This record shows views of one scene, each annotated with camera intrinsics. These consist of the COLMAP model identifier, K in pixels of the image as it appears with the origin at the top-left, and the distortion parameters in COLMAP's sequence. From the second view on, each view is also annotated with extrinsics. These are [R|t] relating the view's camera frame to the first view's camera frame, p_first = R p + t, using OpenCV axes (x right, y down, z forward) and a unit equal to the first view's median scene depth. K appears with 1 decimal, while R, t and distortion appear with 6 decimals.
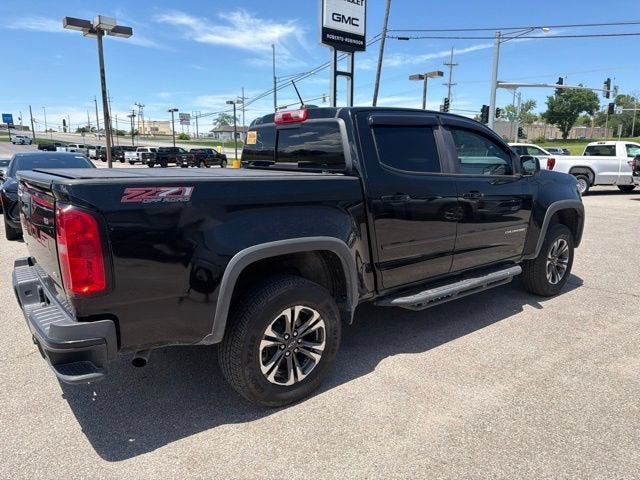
lens RADIAL K [[453.6, 0, 323.0], [0, 453.6, 245.1], [0, 0, 1]] dist [0.053386, -0.075275]
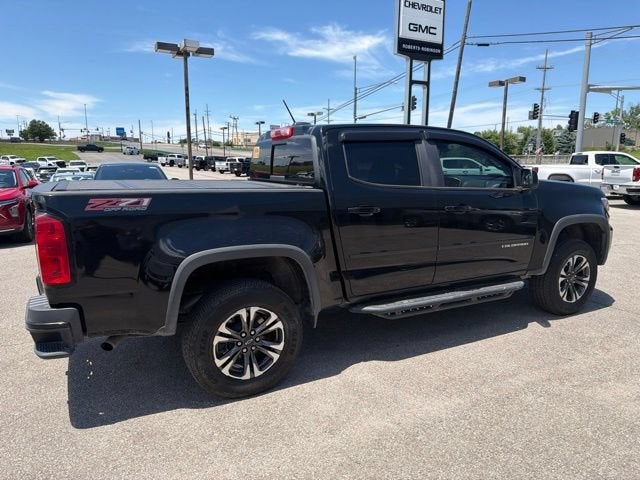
lens RADIAL K [[452.8, 0, 324.0], [0, 452.8, 241.8], [0, 0, 1]] dist [0.056323, -0.079855]
pose [[0.982791, 0.029294, -0.182381, 0.166548], [-0.033791, 0.999196, -0.021597, -0.002821], [0.181602, 0.027389, 0.982991, -0.027031]]
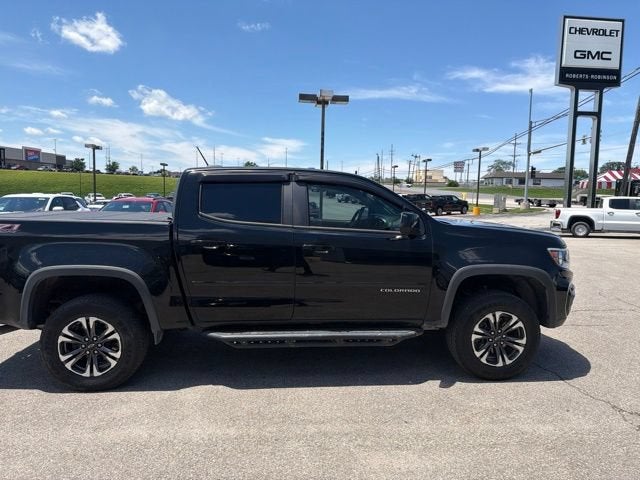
lens RADIAL K [[454.4, 0, 326.4], [0, 454.4, 241.6], [0, 0, 1]] dist [0.040176, -0.054420]
pose [[0.830487, 0.063318, -0.553428, 0.673079], [-0.121990, 0.990075, -0.069786, -0.040427], [0.543517, 0.125469, 0.829968, 0.125962]]
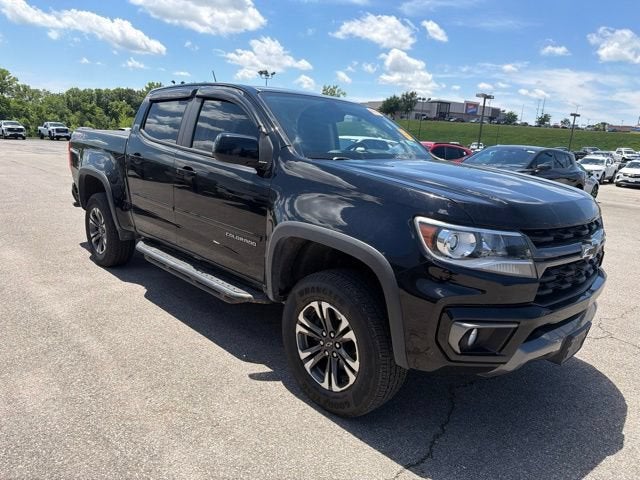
lens RADIAL K [[456.6, 0, 323.7], [0, 456.6, 240.9], [0, 0, 1]] dist [0.026566, -0.031881]
pose [[0.095071, 0.228458, -0.968901, 0.946155], [-0.256688, 0.946021, 0.197877, -0.169768], [0.961807, 0.229892, 0.148581, 0.863045]]
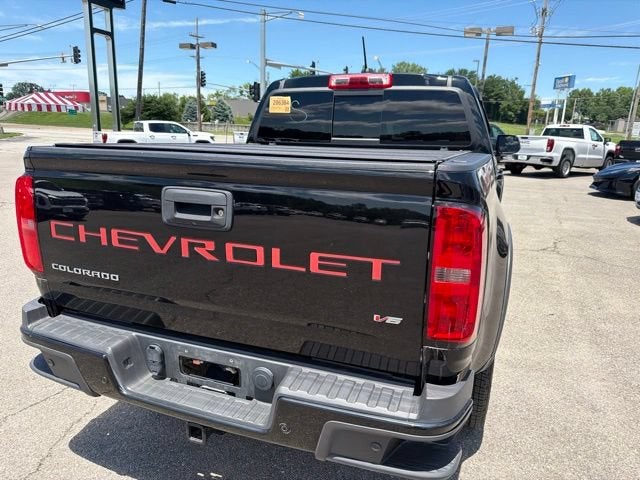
lens RADIAL K [[465.8, 0, 326.0], [0, 465.8, 237.8], [0, 0, 1]] dist [0.007384, -0.030164]
pose [[0.851445, -0.096708, 0.515451, -0.420692], [0.080659, 0.995305, 0.053500, -0.034919], [-0.518205, -0.003977, 0.855247, 0.217963]]
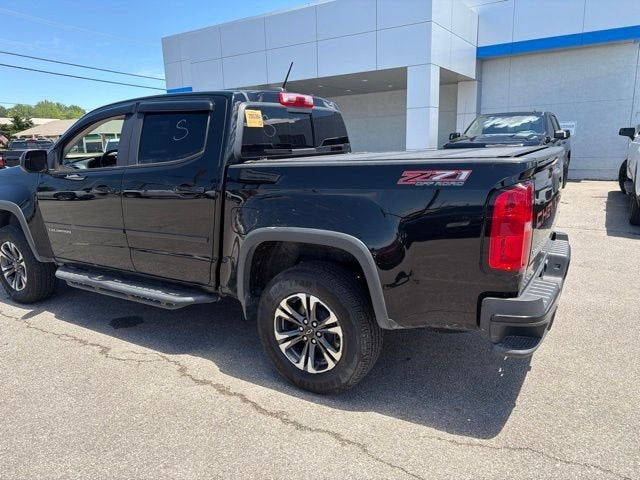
lens RADIAL K [[456.7, 0, 321.3], [0, 456.7, 246.8], [0, 0, 1]] dist [0.002780, -0.003768]
pose [[-0.343841, -0.204890, 0.916403, -0.744053], [0.213998, 0.933128, 0.288923, -0.186347], [-0.914319, 0.295452, -0.277001, 0.938029]]
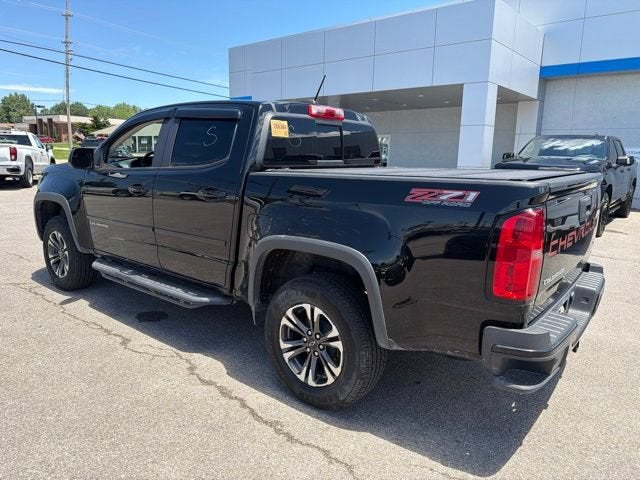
lens RADIAL K [[457.2, 0, 320.4], [0, 457.2, 241.0], [0, 0, 1]] dist [0.002771, -0.007059]
pose [[-0.222153, -0.193004, 0.955718, -0.756329], [0.170629, 0.957390, 0.233004, -0.177989], [-0.959966, 0.214836, -0.179755, 0.892745]]
